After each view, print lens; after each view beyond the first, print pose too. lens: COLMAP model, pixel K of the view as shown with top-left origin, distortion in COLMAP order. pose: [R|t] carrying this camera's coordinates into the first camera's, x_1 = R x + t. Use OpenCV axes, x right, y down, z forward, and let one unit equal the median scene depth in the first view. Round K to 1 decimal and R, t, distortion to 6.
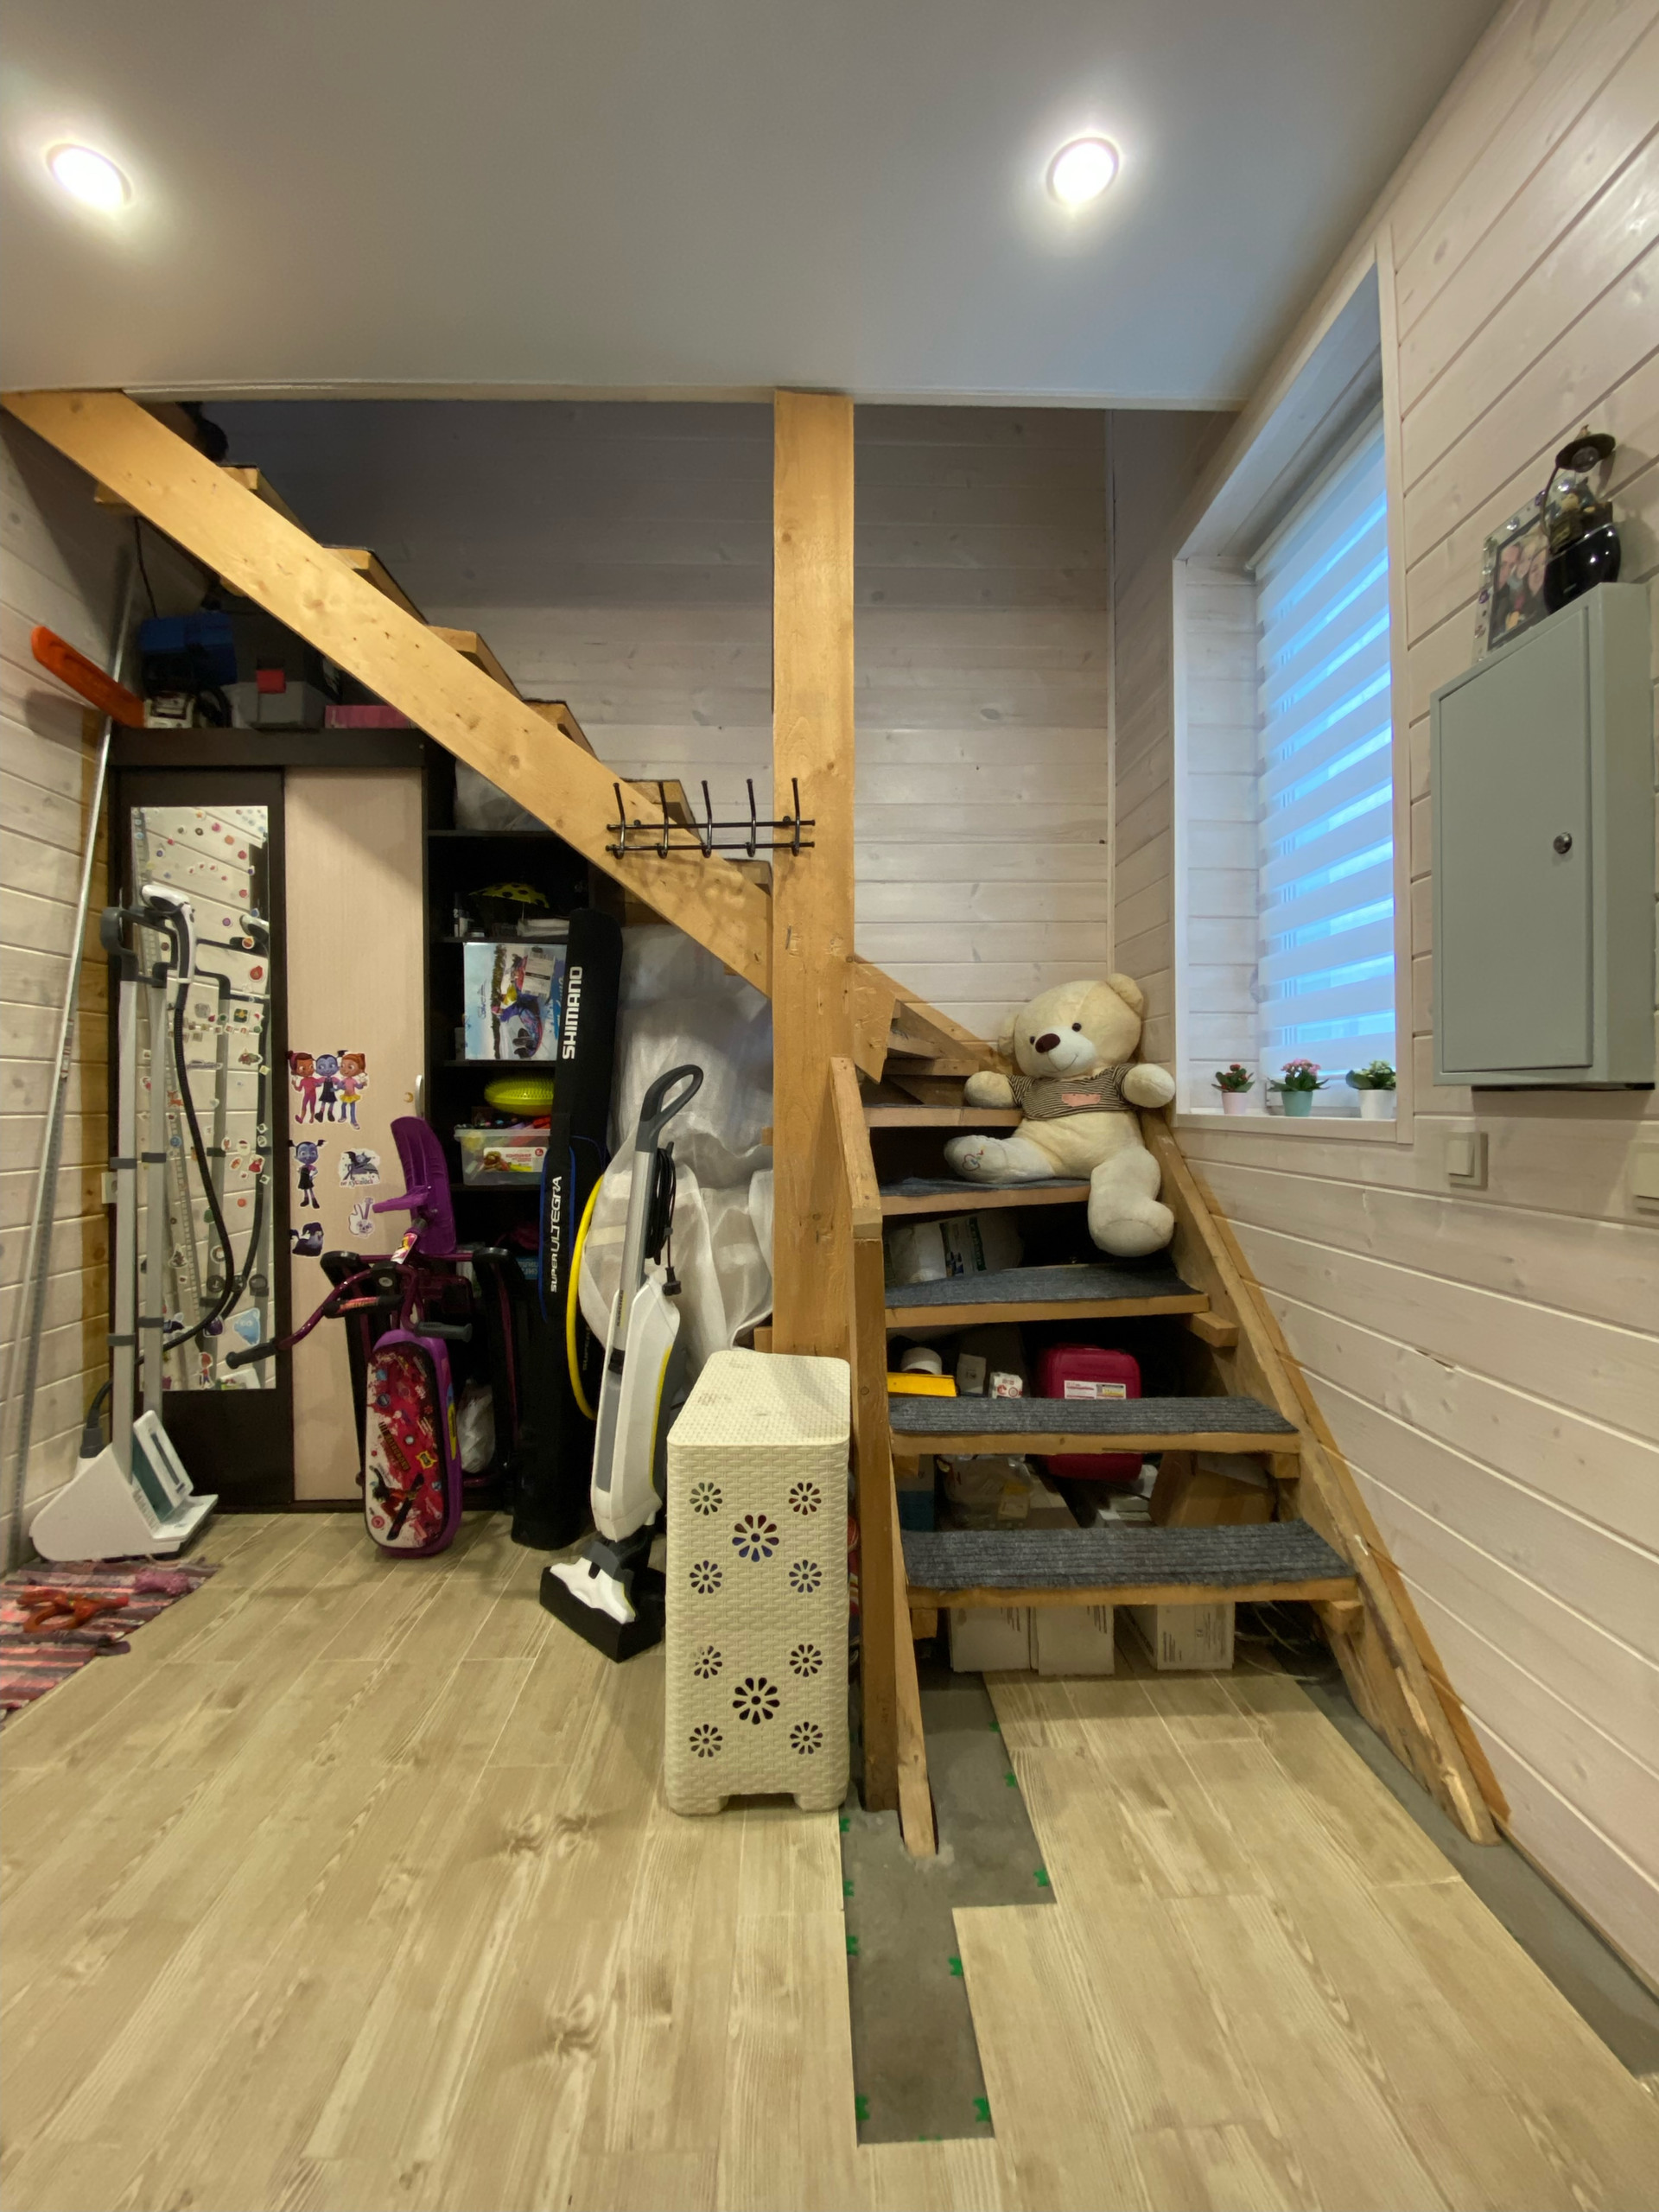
lens RADIAL K [[885.7, 0, 831.5], [0, 885.7, 1109.2], [0, 0, 1]] dist [0.012385, -0.018320]
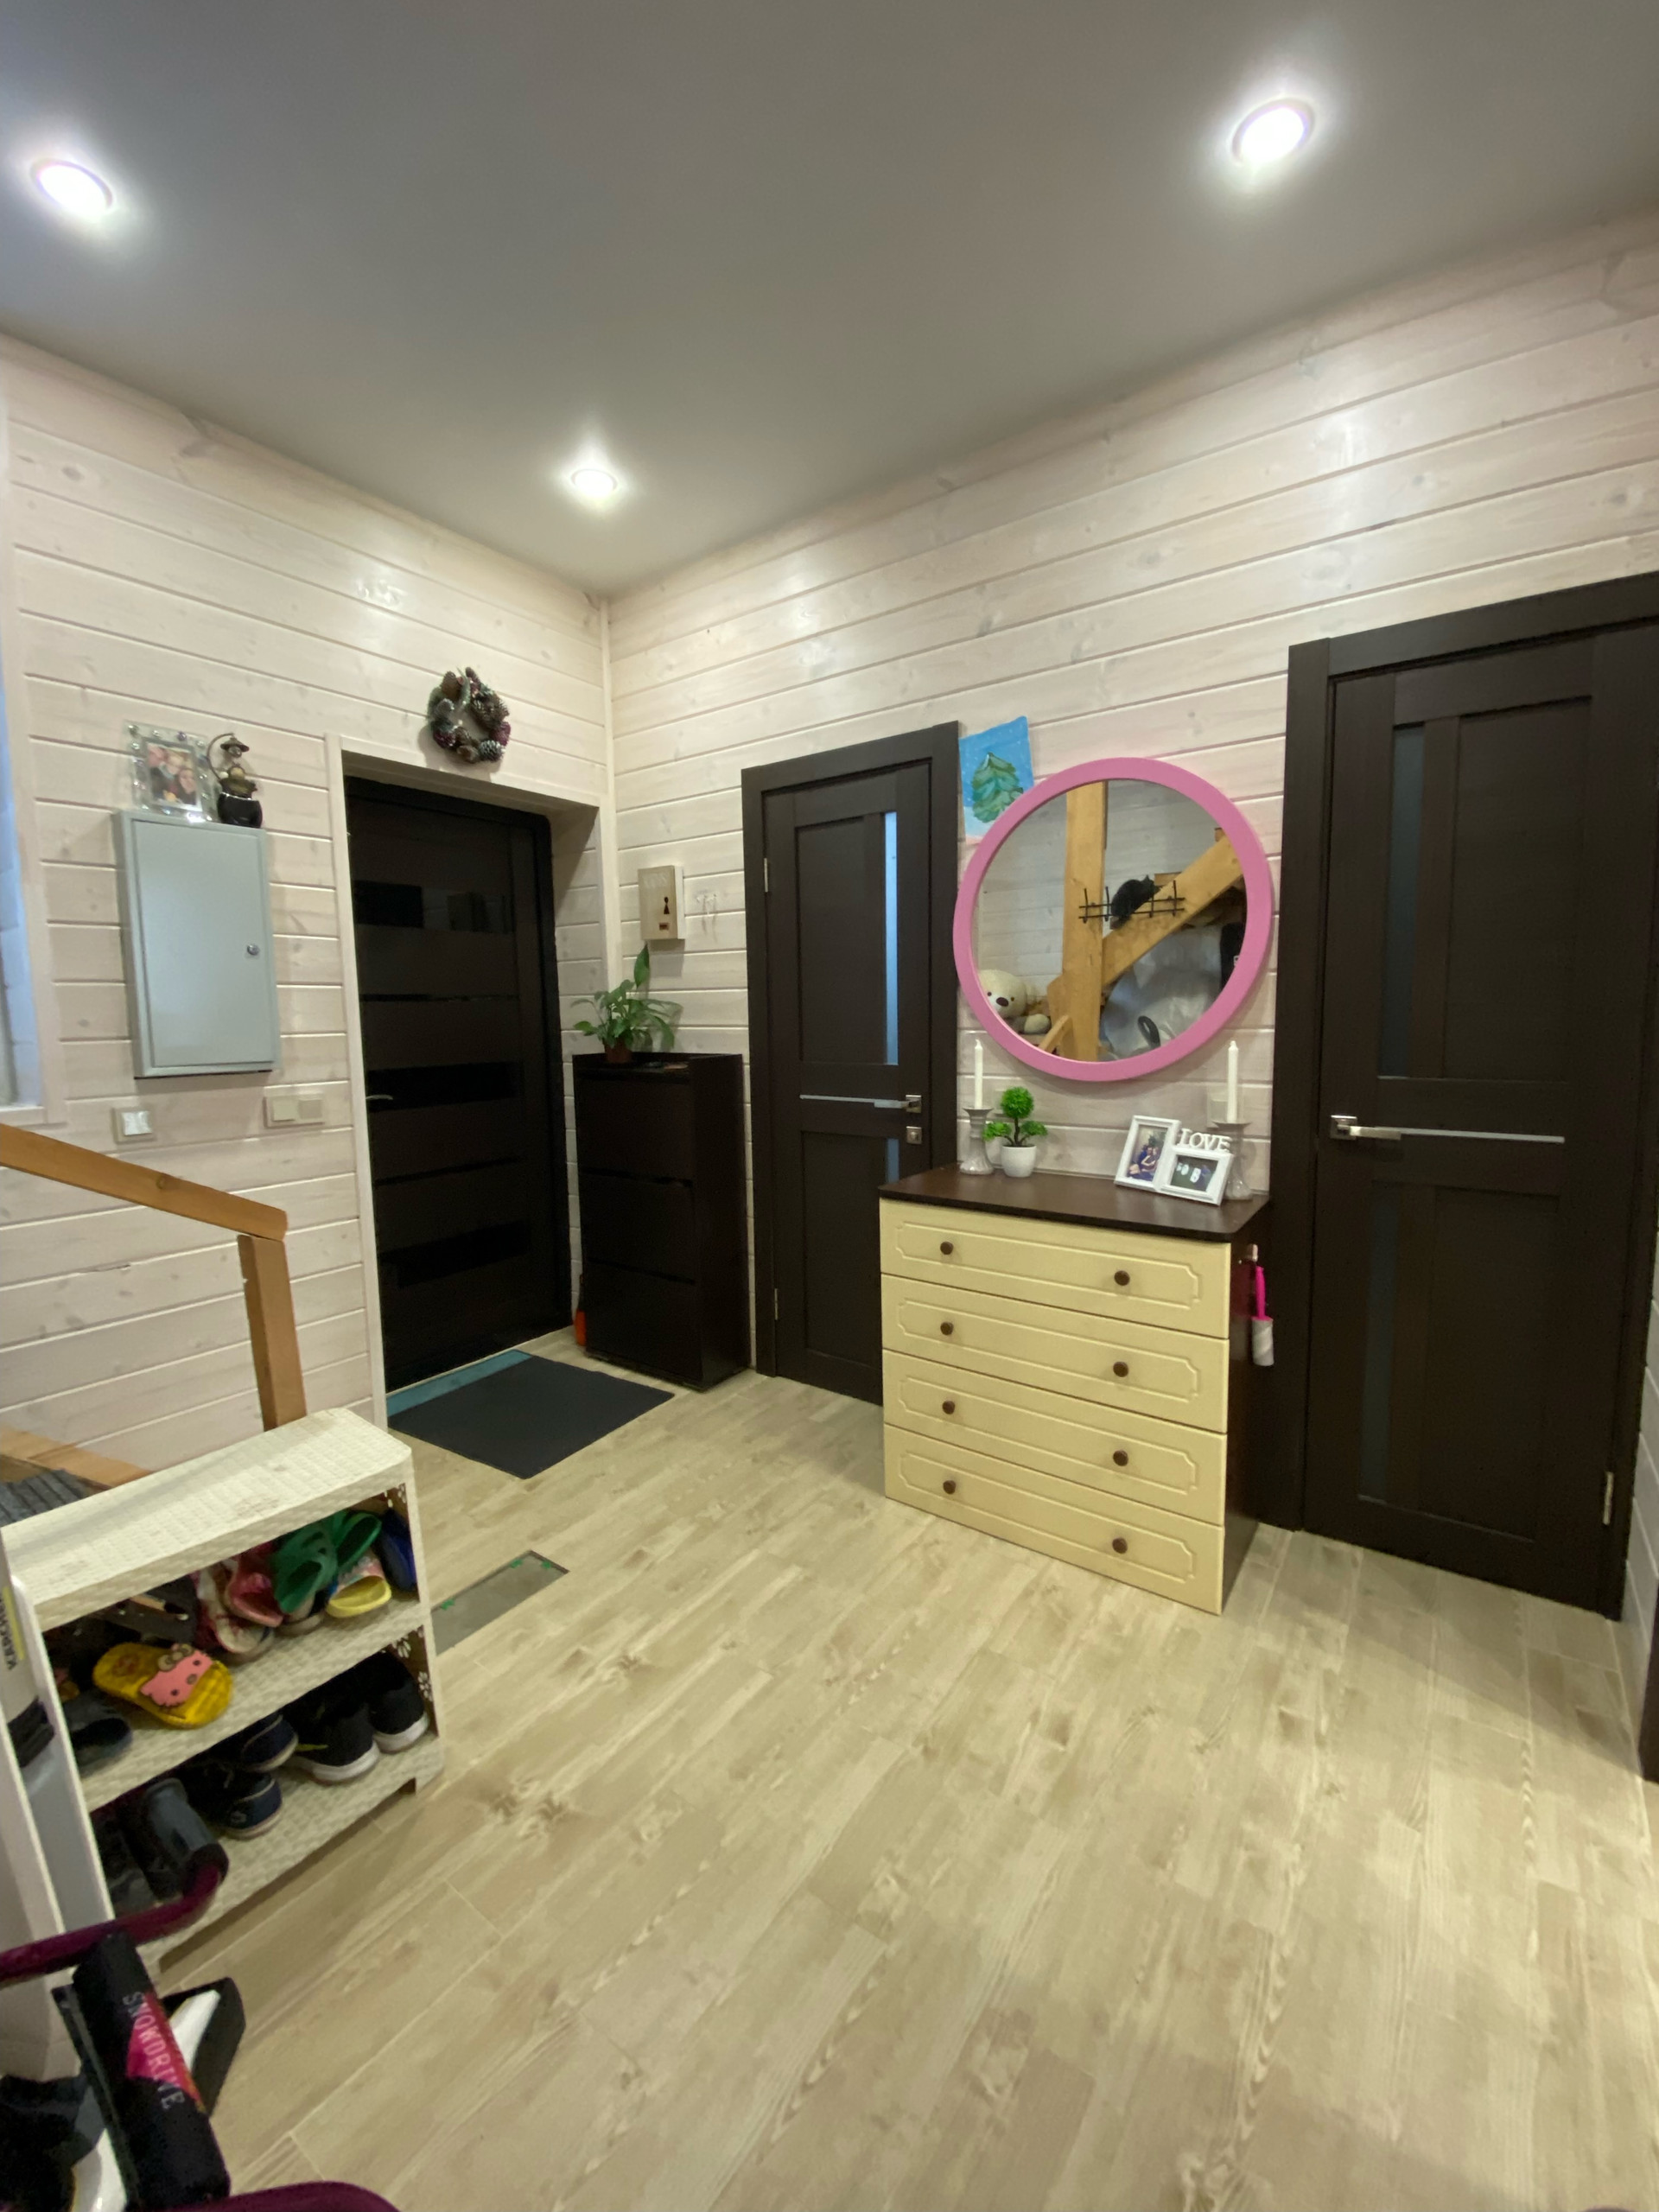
lens RADIAL K [[885.7, 0, 831.5], [0, 885.7, 1109.2], [0, 0, 1]] dist [0.012385, -0.018320]
pose [[-0.795515, -0.054066, 0.603517, -0.893819], [0.021400, 0.992883, 0.117156, -0.092944], [-0.605556, 0.106115, -0.788696, 1.137013]]
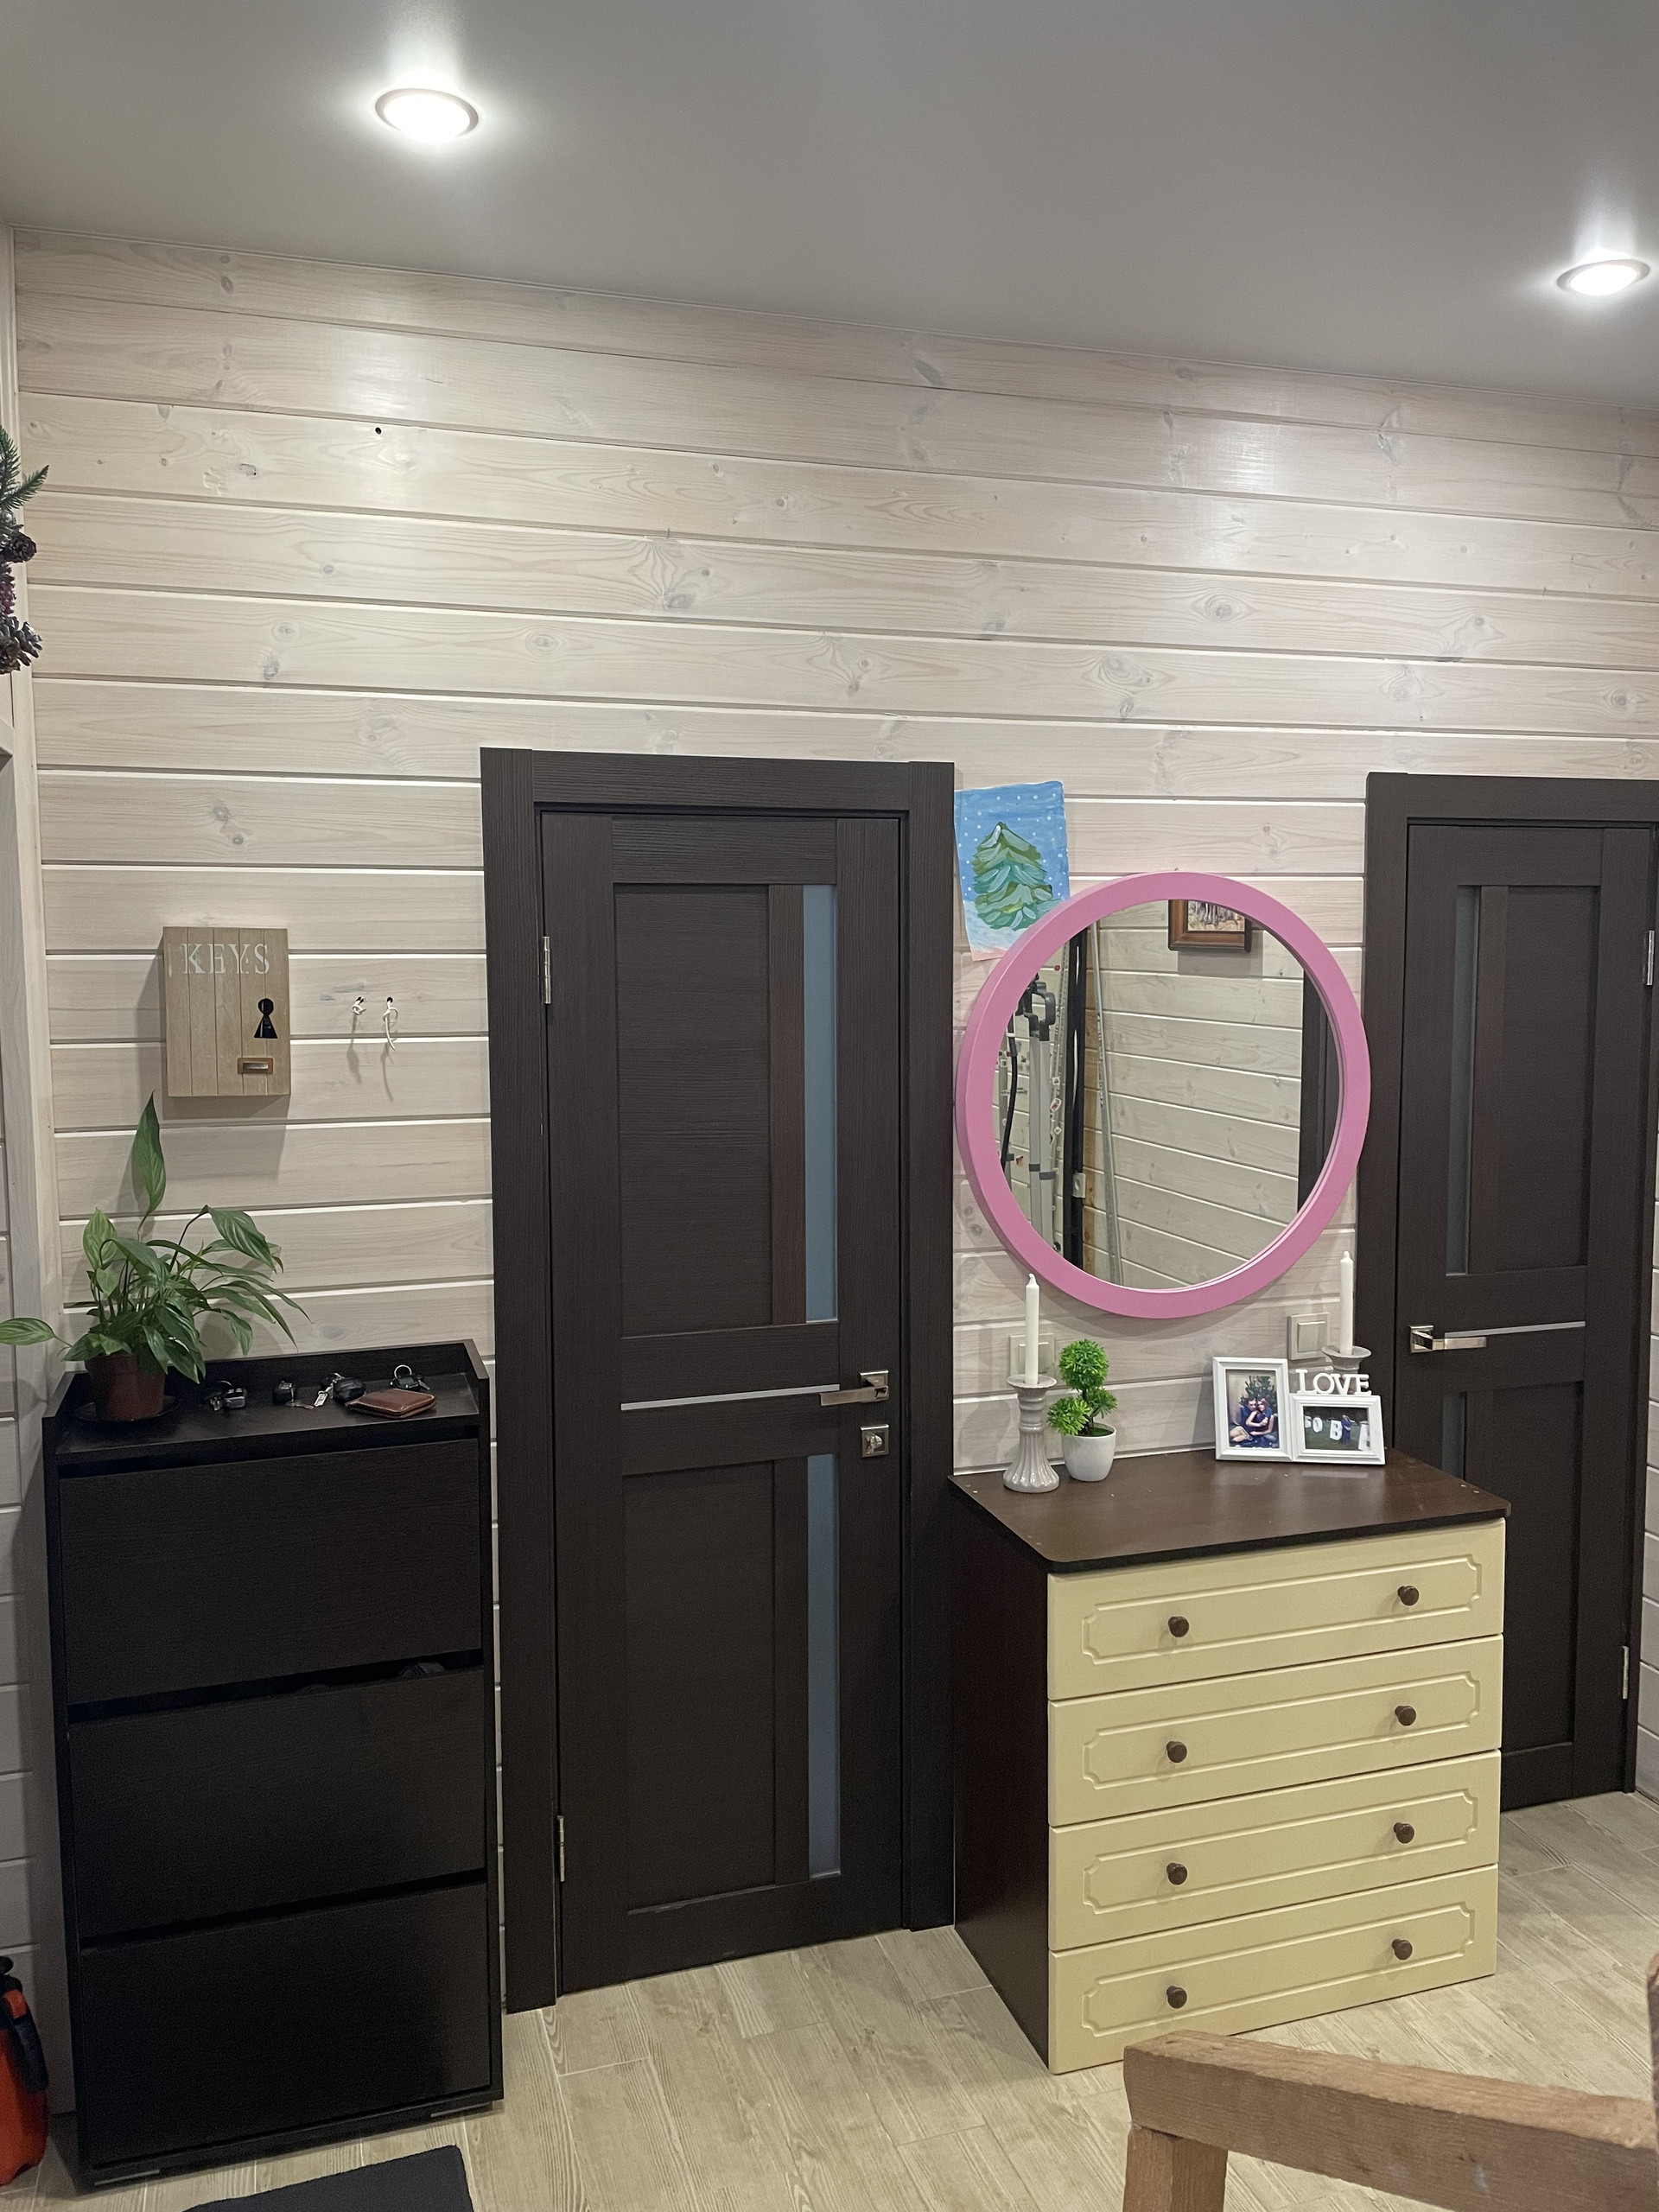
lens RADIAL K [[1643.5, 0, 829.5], [0, 1643.5, 1106.0], [0, 0, 1]] dist [0.027867, -0.004538]
pose [[-0.964836, 0.030987, -0.261018, 0.410463], [0.003253, 0.994359, 0.106021, -0.380691], [0.262831, 0.101444, -0.959494, 1.388248]]
